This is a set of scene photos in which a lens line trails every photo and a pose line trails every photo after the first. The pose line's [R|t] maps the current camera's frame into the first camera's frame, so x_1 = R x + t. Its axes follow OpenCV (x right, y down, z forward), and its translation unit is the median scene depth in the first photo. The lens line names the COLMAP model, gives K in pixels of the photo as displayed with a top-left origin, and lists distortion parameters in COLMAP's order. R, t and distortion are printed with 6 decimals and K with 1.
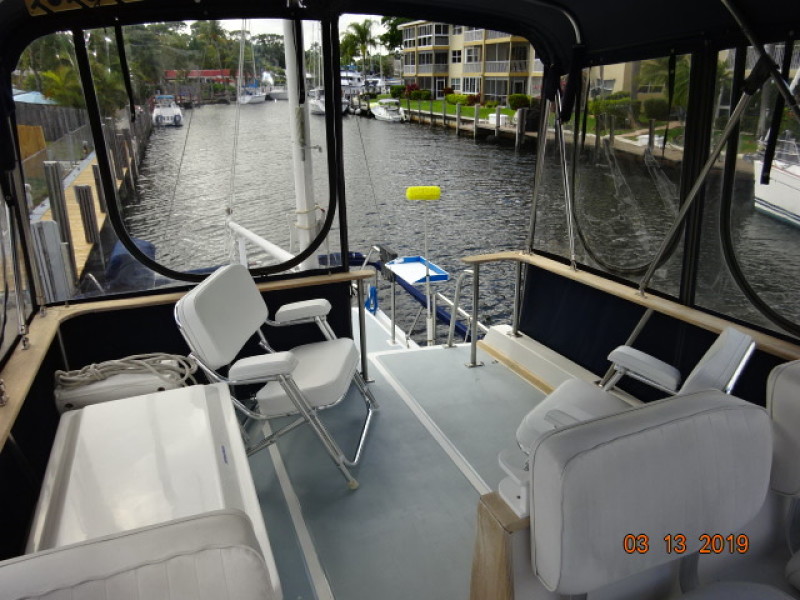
lens RADIAL K [[584.1, 0, 400.0], [0, 584.1, 300.0], [0, 0, 1]] dist [-0.000201, 0.002234]
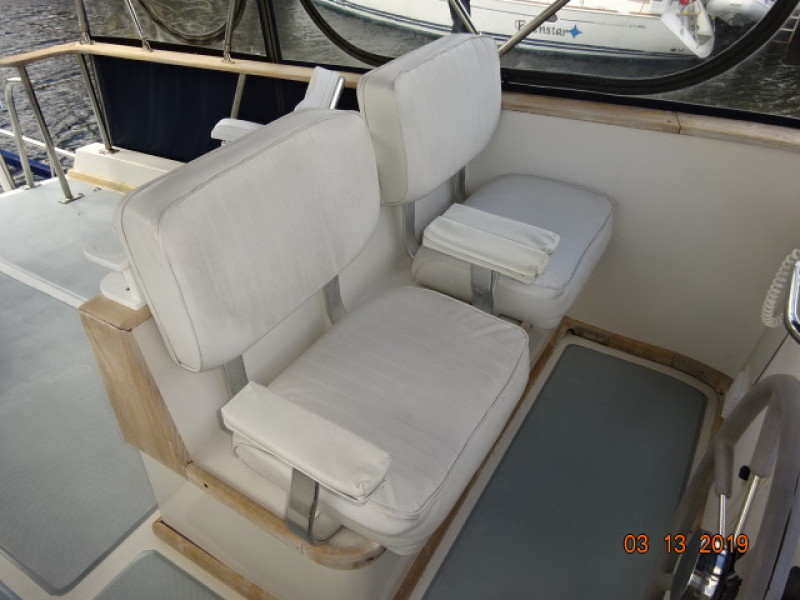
lens RADIAL K [[584.1, 0, 400.0], [0, 584.1, 300.0], [0, 0, 1]] dist [-0.000201, 0.002234]
pose [[0.792558, -0.350269, 0.499162, 0.044172], [0.195808, 0.921406, 0.335665, 0.073695], [-0.577504, -0.168294, 0.798853, 0.068874]]
